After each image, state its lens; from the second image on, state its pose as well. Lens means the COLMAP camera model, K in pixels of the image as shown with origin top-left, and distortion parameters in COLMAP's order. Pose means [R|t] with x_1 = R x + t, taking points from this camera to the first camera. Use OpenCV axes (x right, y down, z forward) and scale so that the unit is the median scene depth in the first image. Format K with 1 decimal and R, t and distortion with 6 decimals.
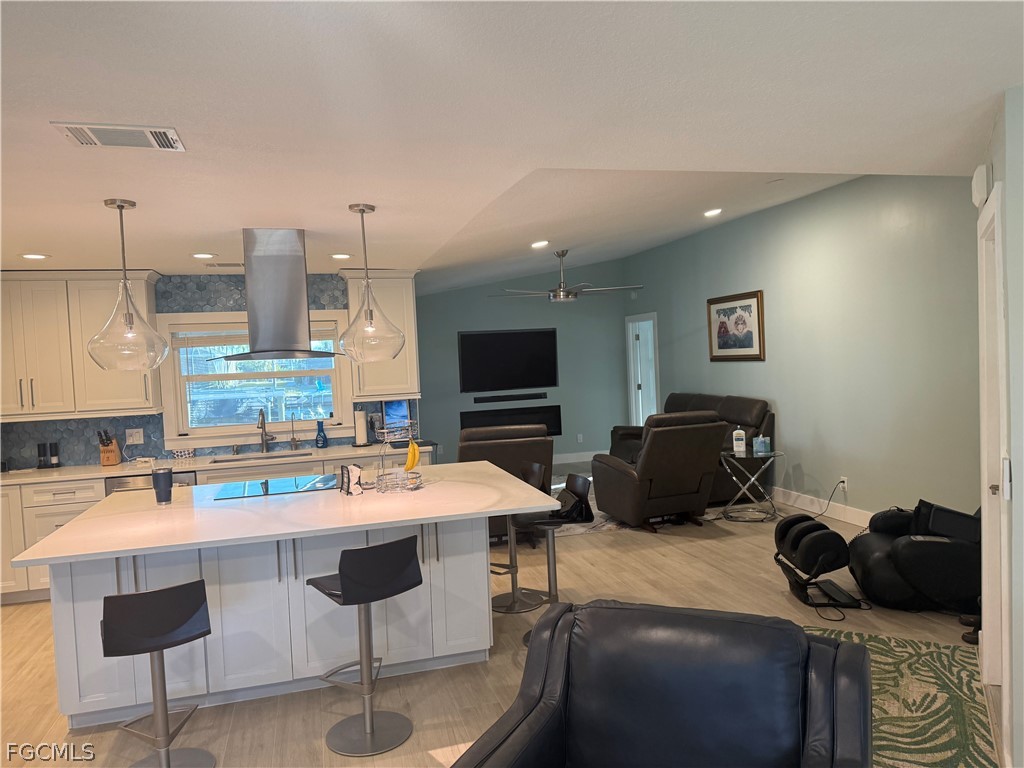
lens RADIAL K [[714.3, 0, 514.6], [0, 714.3, 380.0], [0, 0, 1]] dist [0.054731, -0.056402]
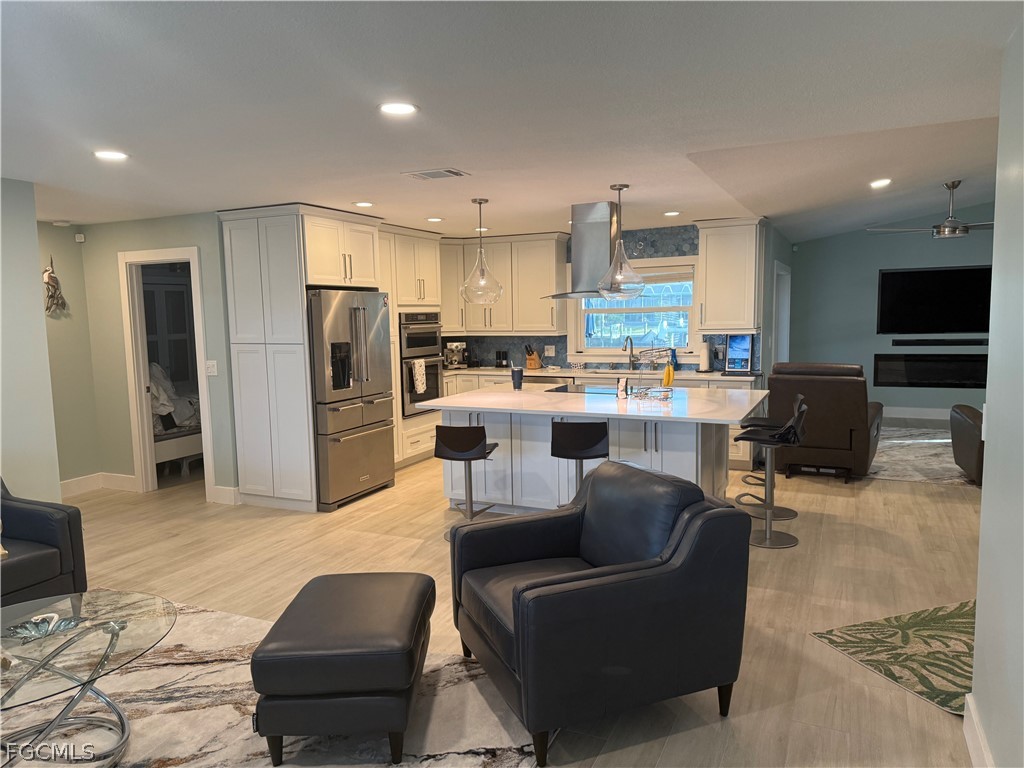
lens RADIAL K [[714.3, 0, 505.1], [0, 714.3, 379.5], [0, 0, 1]] dist [0.054731, -0.056402]
pose [[0.741033, 0.090559, -0.665334, 0.311495], [-0.032296, 0.994524, 0.099394, -0.002510], [0.670692, -0.052166, 0.739900, -0.093295]]
